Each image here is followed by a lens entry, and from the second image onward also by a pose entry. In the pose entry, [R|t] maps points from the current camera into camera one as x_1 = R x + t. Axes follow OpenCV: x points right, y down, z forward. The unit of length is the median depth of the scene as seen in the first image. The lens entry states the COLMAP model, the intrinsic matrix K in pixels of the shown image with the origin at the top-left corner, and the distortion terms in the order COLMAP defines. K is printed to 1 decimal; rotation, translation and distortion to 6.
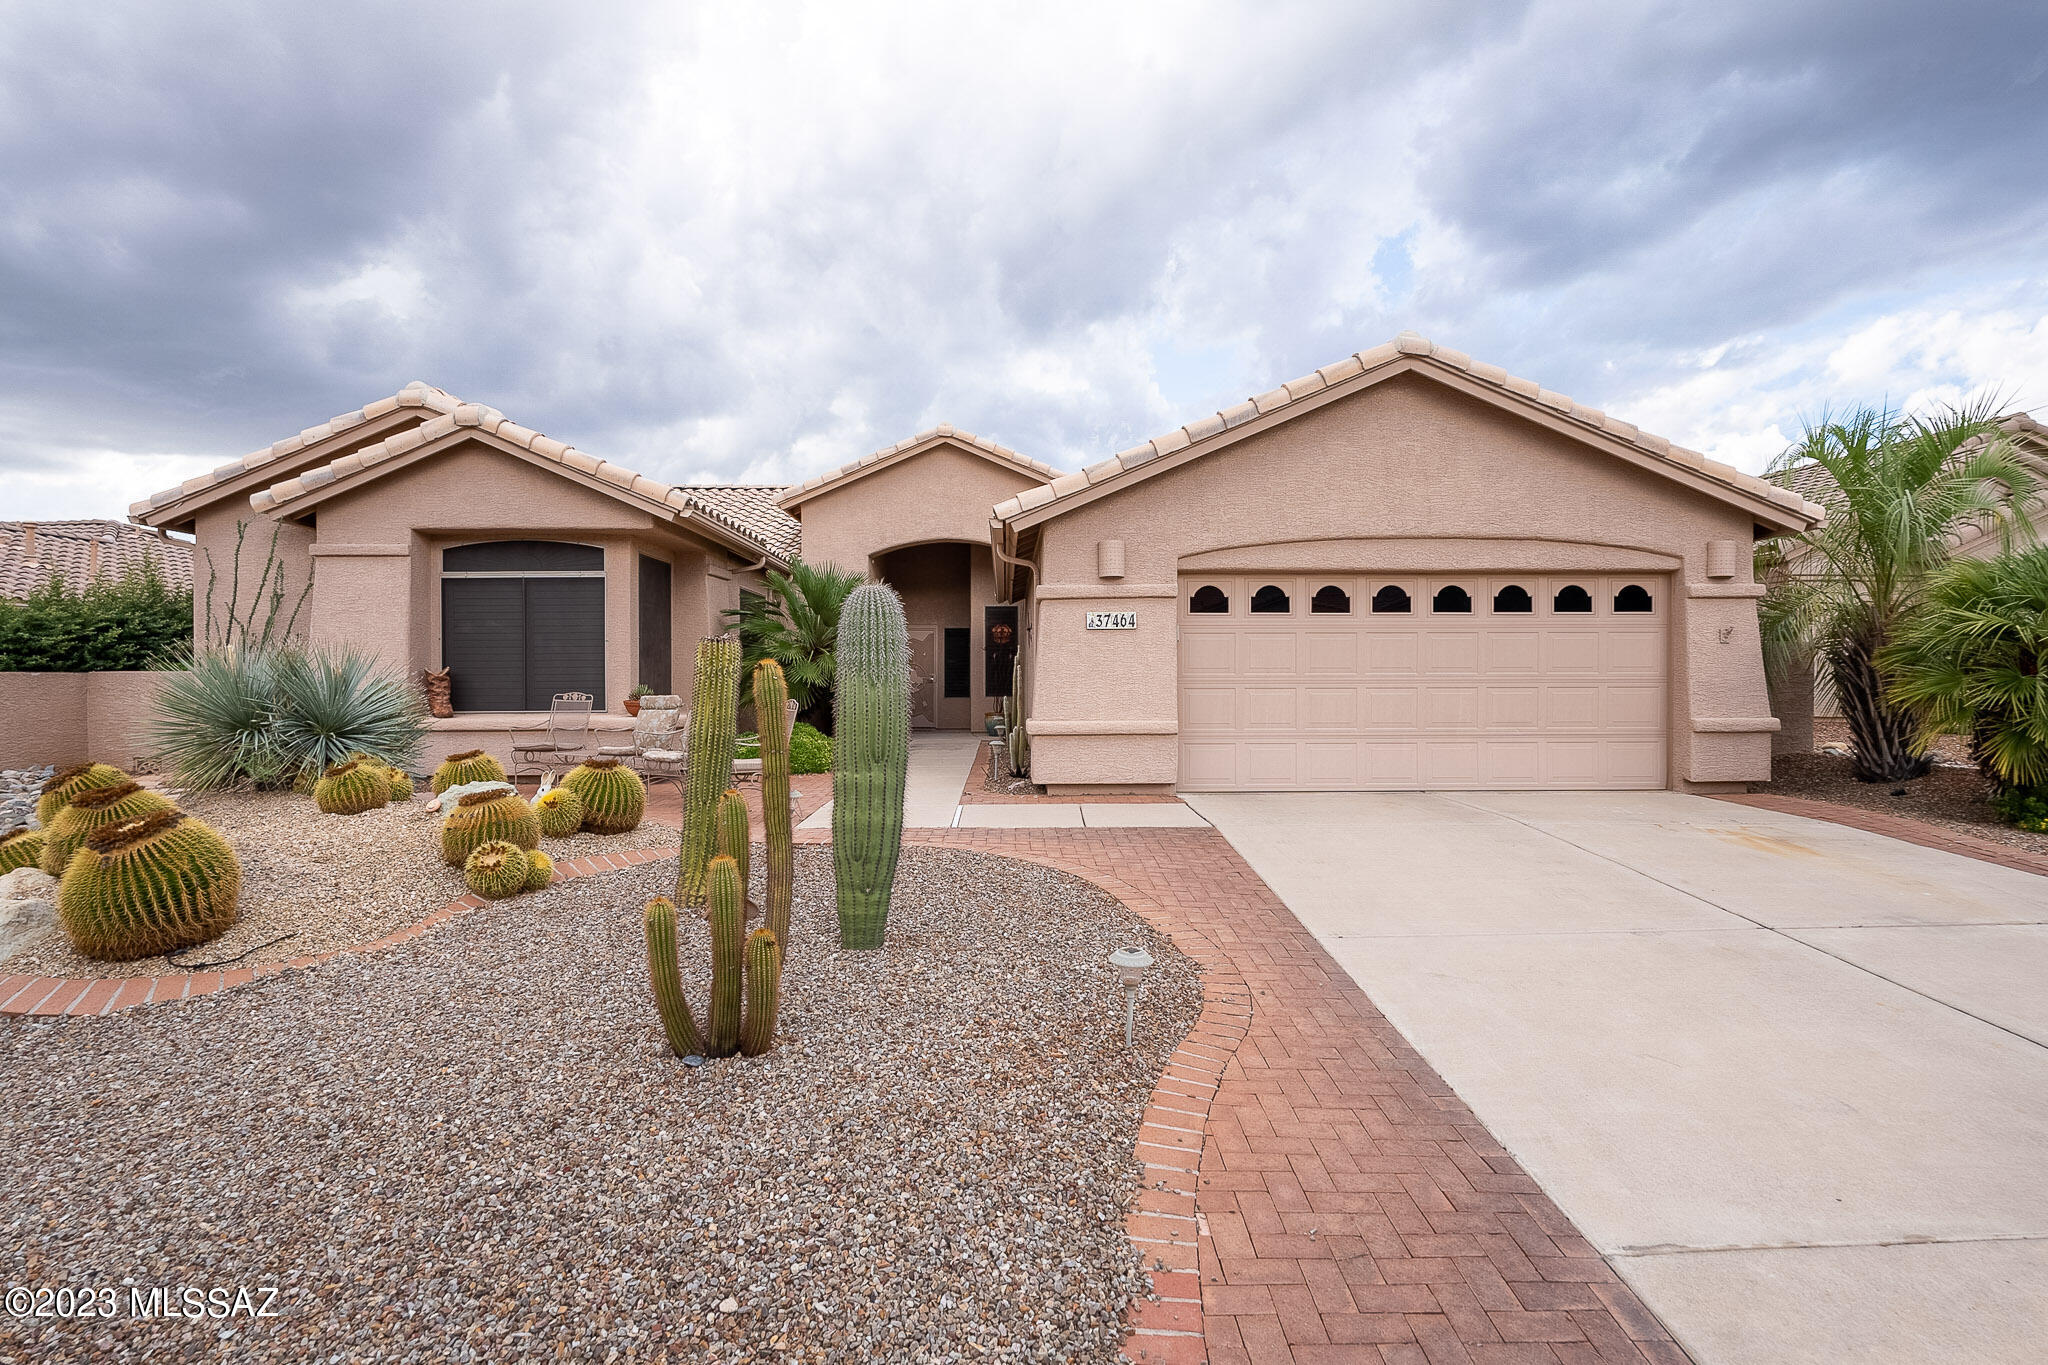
lens RADIAL K [[1110.2, 0, 1026.5], [0, 1110.2, 678.5], [0, 0, 1]] dist [-0.005872, -0.001144]
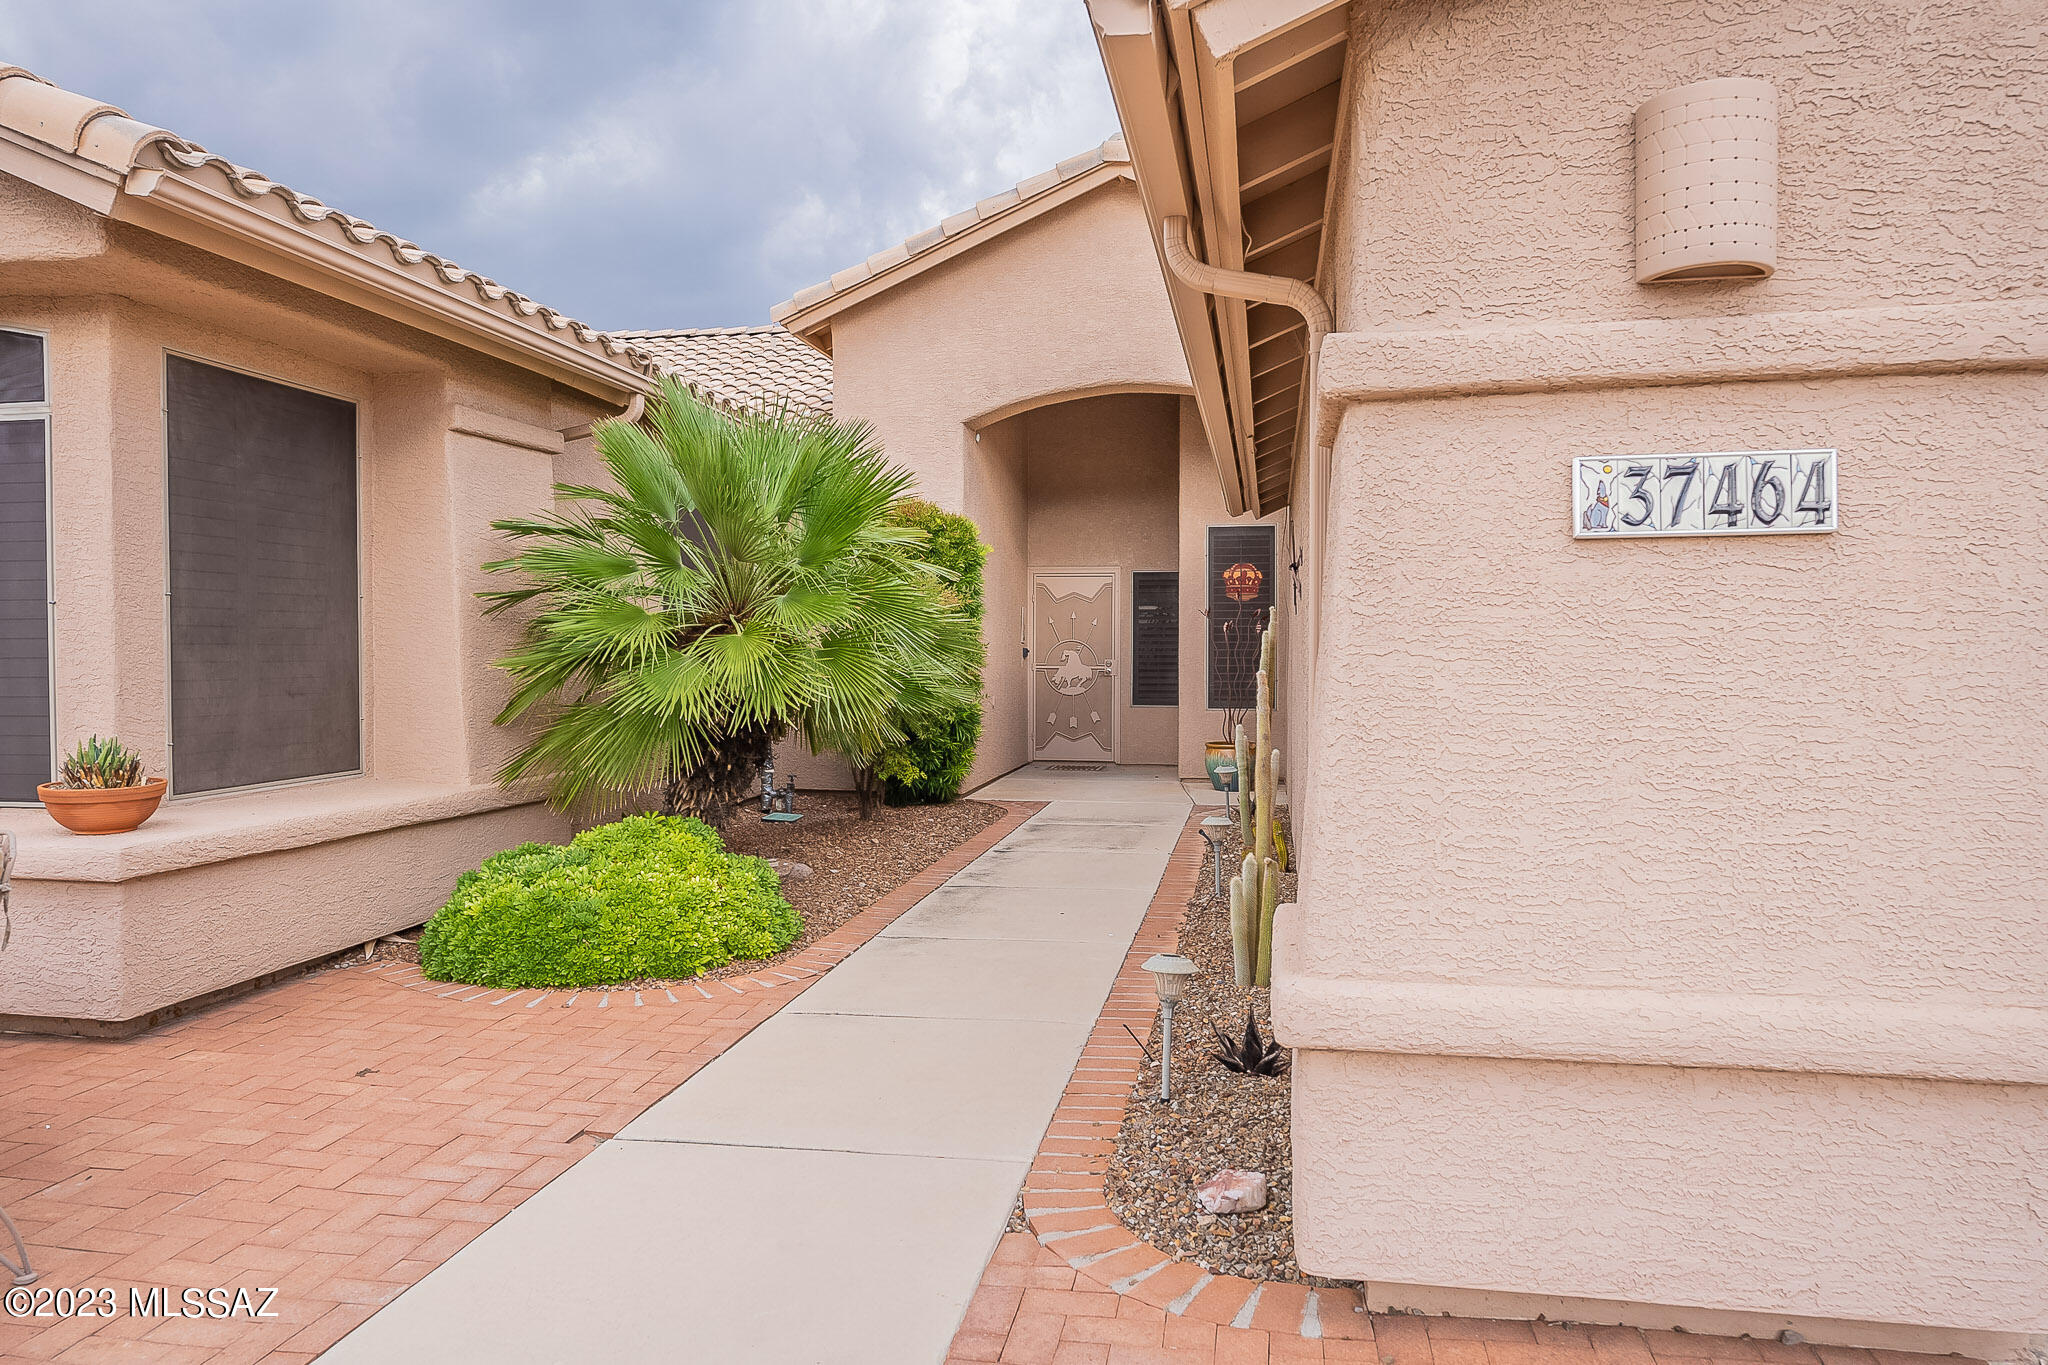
lens RADIAL K [[1429.5, 0, 1031.0], [0, 1429.5, 682.2], [0, 0, 1]] dist [-0.000567, 0.000725]
pose [[0.983185, 0.005336, -0.182534, 0.002533], [-0.000403, 0.999634, 0.027051, -0.013584], [0.182612, -0.026522, 0.982827, 0.388547]]
